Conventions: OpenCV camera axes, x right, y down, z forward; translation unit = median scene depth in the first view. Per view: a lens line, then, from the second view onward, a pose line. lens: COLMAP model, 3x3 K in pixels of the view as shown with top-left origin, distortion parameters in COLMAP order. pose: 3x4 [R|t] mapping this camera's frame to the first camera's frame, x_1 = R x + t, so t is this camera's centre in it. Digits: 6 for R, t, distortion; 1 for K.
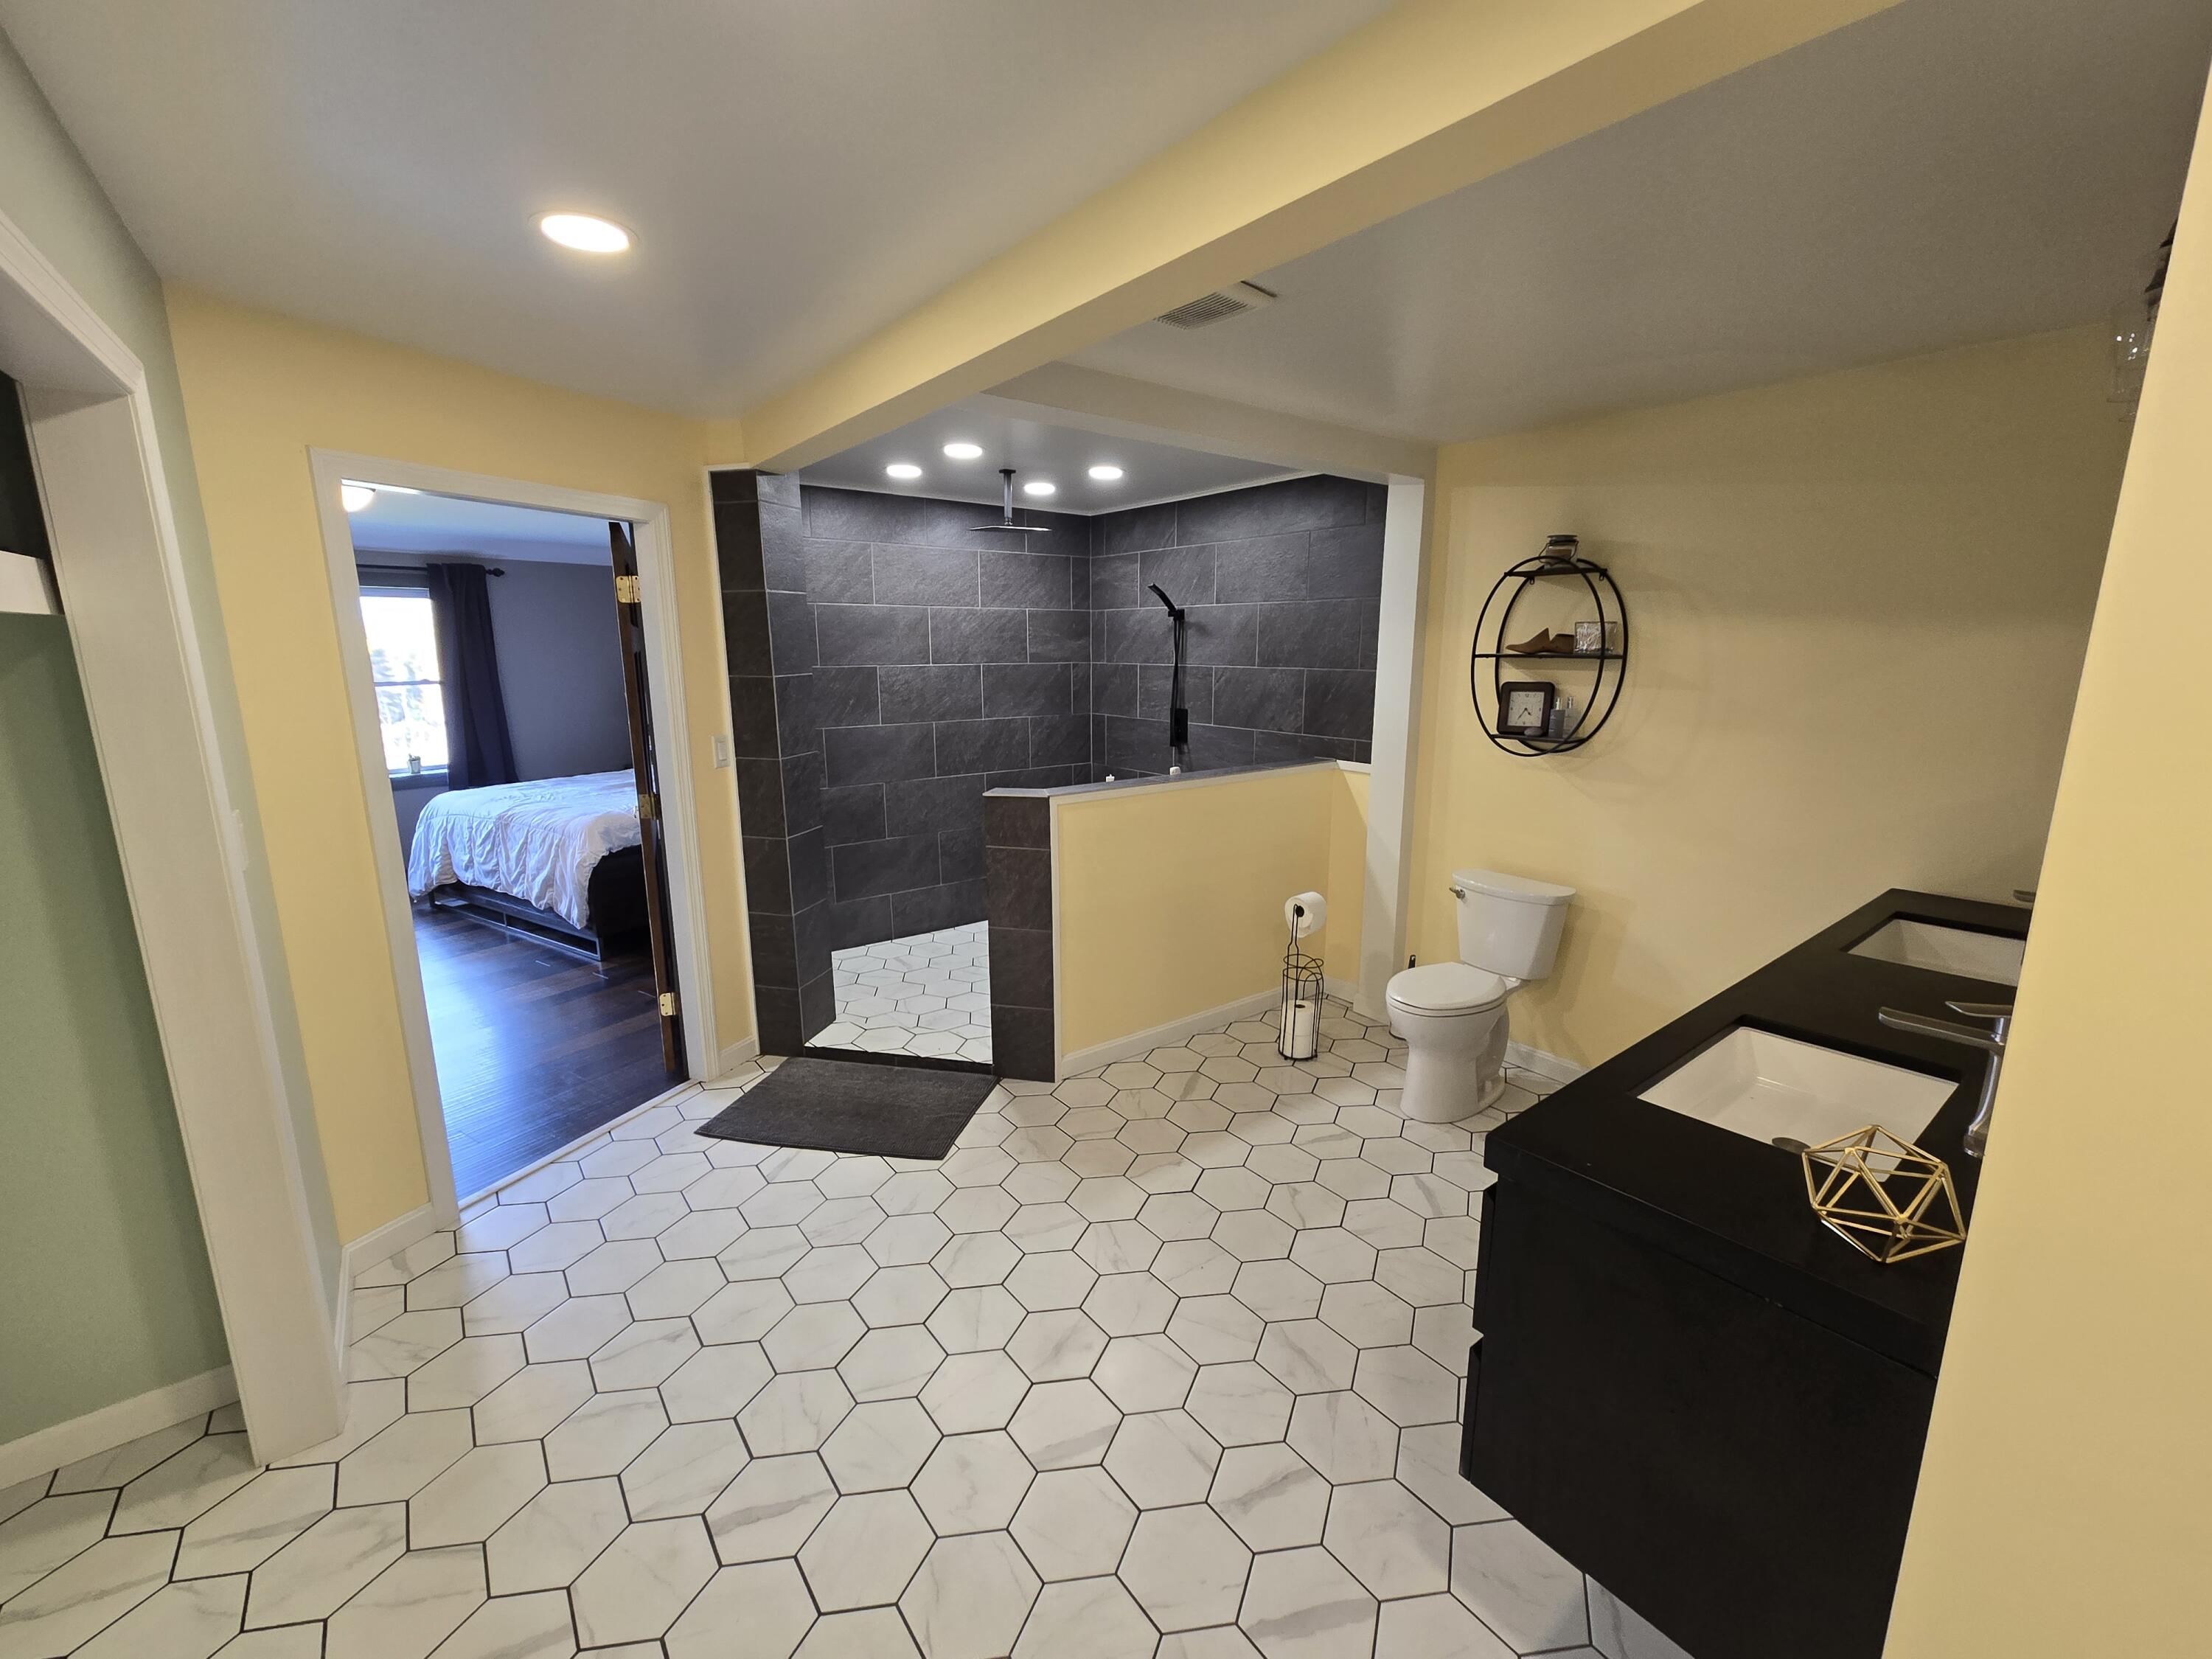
lens RADIAL K [[904.2, 0, 1106.0], [0, 904.2, 829.5], [0, 0, 1]] dist [0.004978, 0.000254]
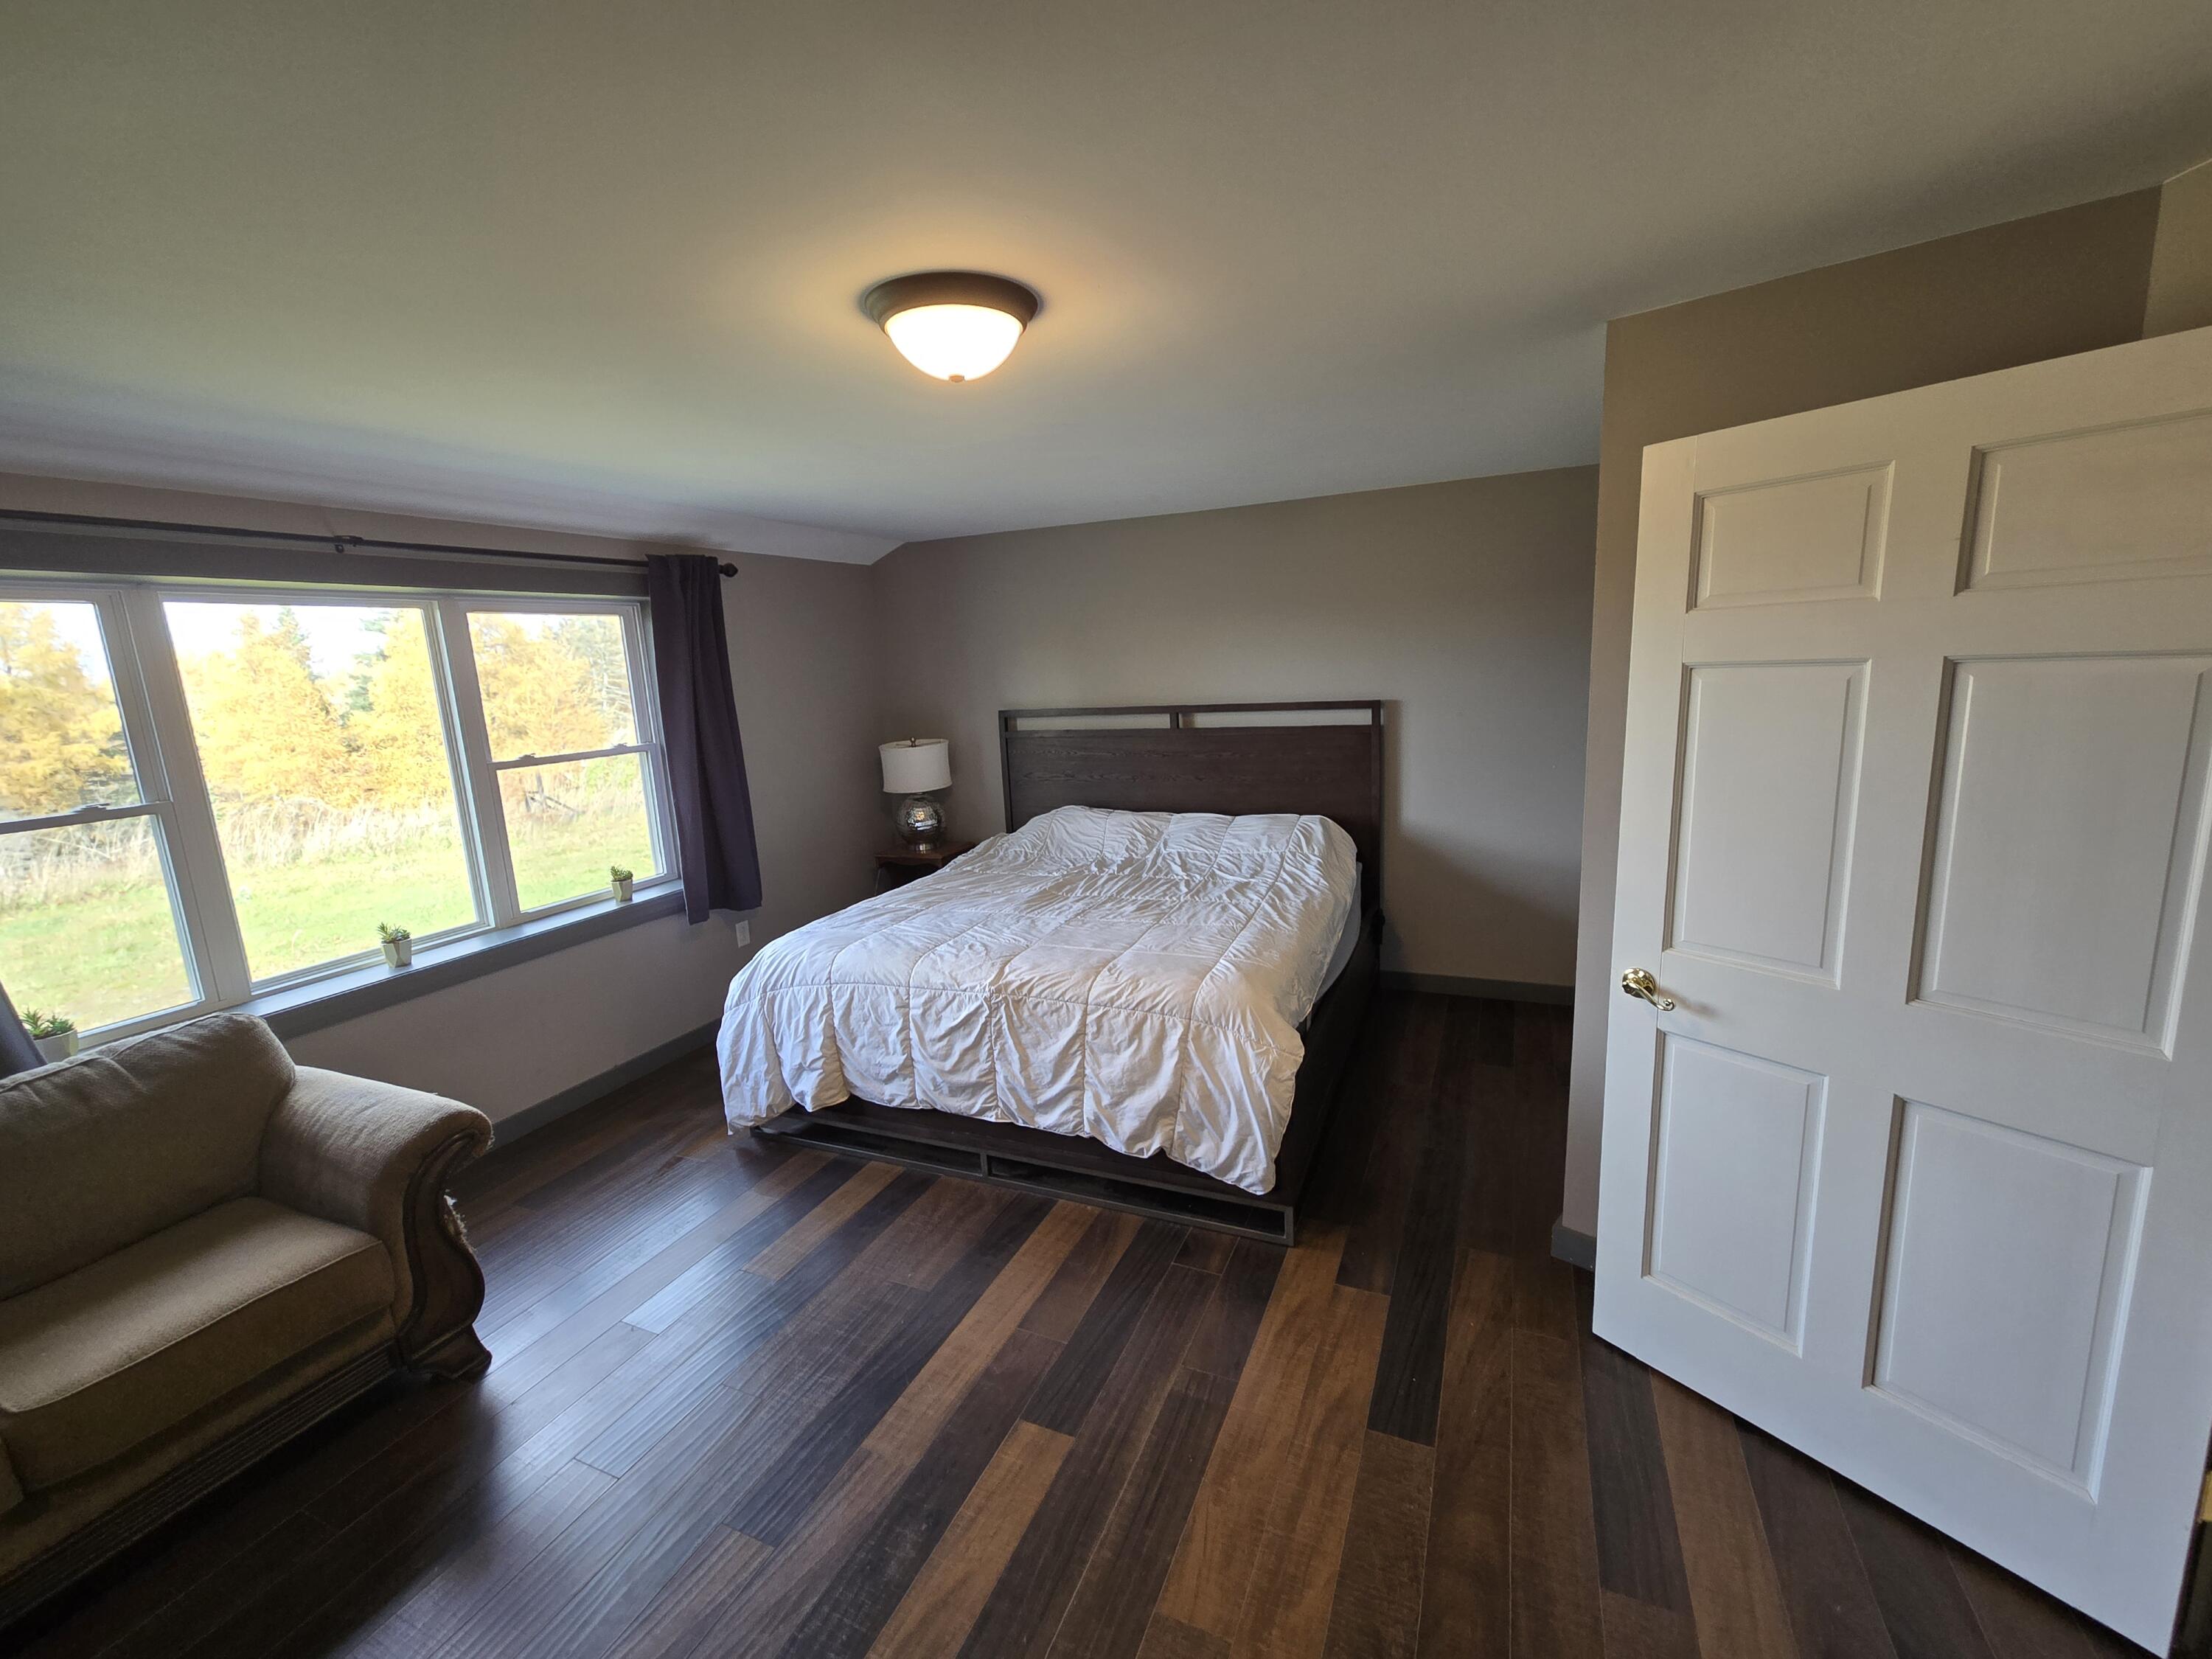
lens RADIAL K [[902.9, 0, 1106.0], [0, 902.9, 829.5], [0, 0, 1]] dist [-0.000063, 0.000342]
pose [[0.984346, -0.067152, 0.162954, -0.785509], [0.071247, 0.997270, -0.019412, -0.107544], [-0.161206, 0.030718, 0.986443, 0.509237]]
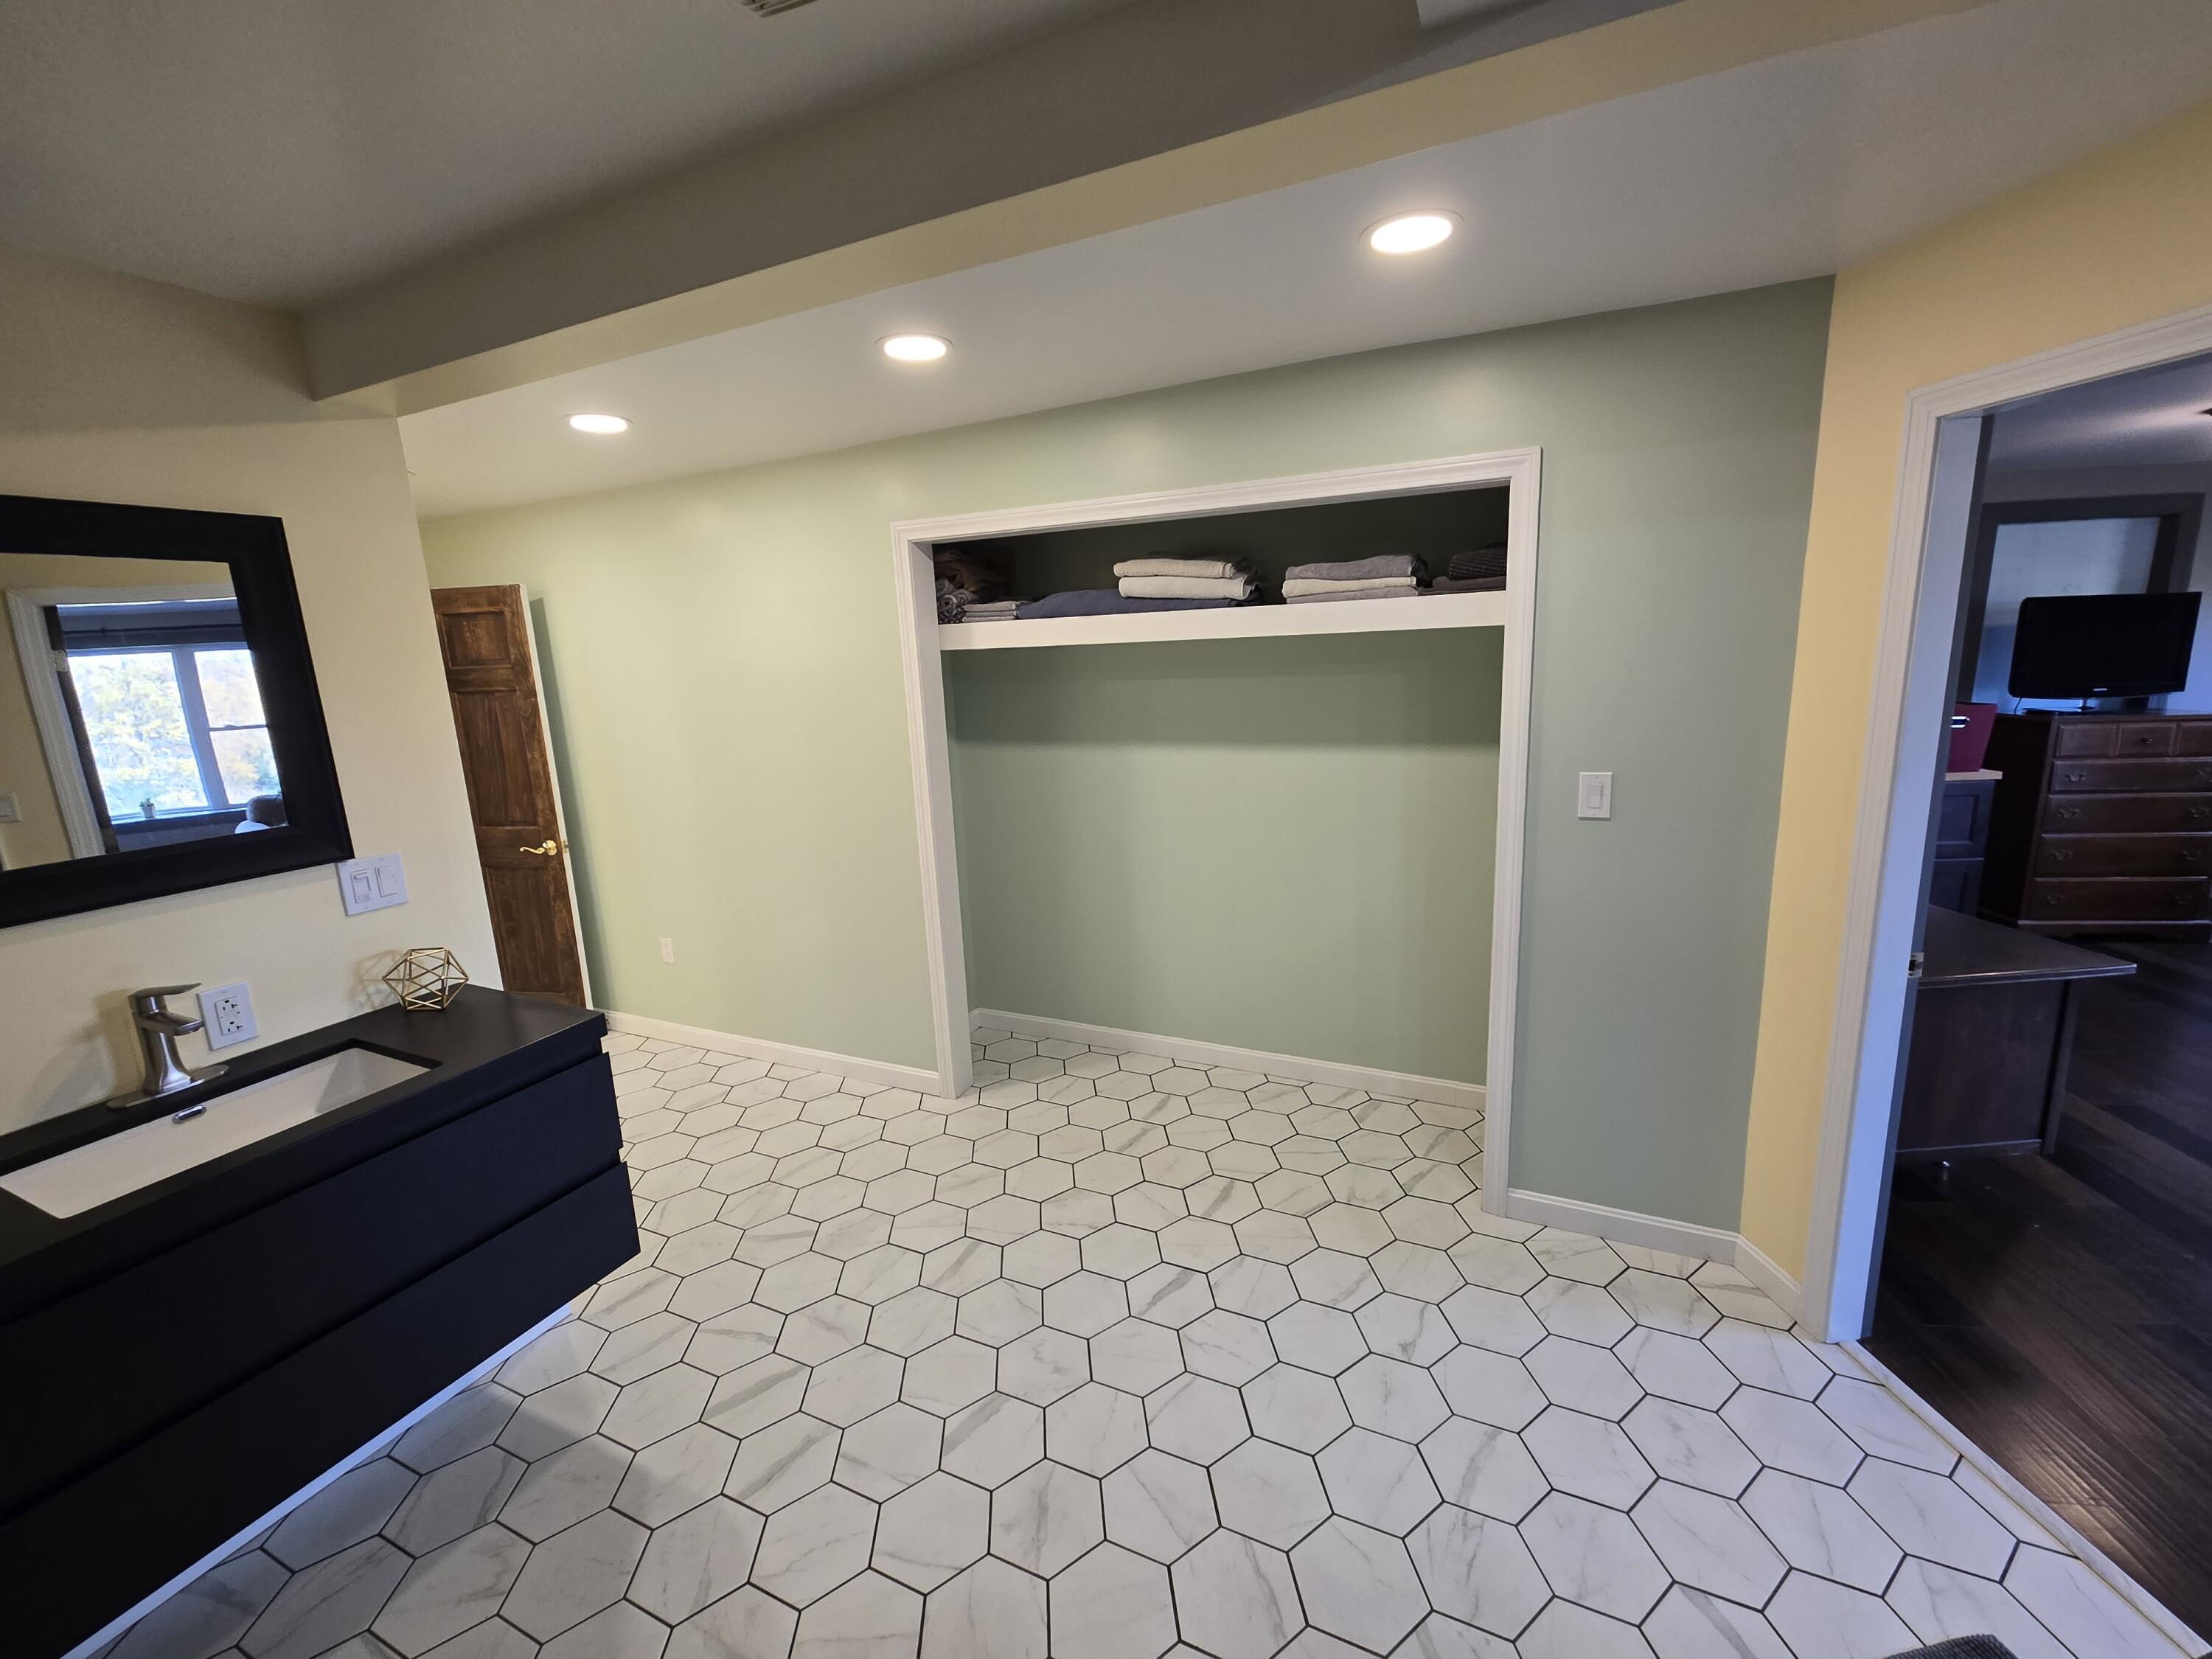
lens RADIAL K [[902.9, 0, 1106.0], [0, 902.9, 829.5], [0, 0, 1]] dist [-0.000063, 0.000342]
pose [[-0.887961, 0.128477, -0.441609, 0.087409], [-0.046222, 0.930400, 0.363621, -0.152521], [0.457590, 0.343293, -0.820220, 0.715315]]
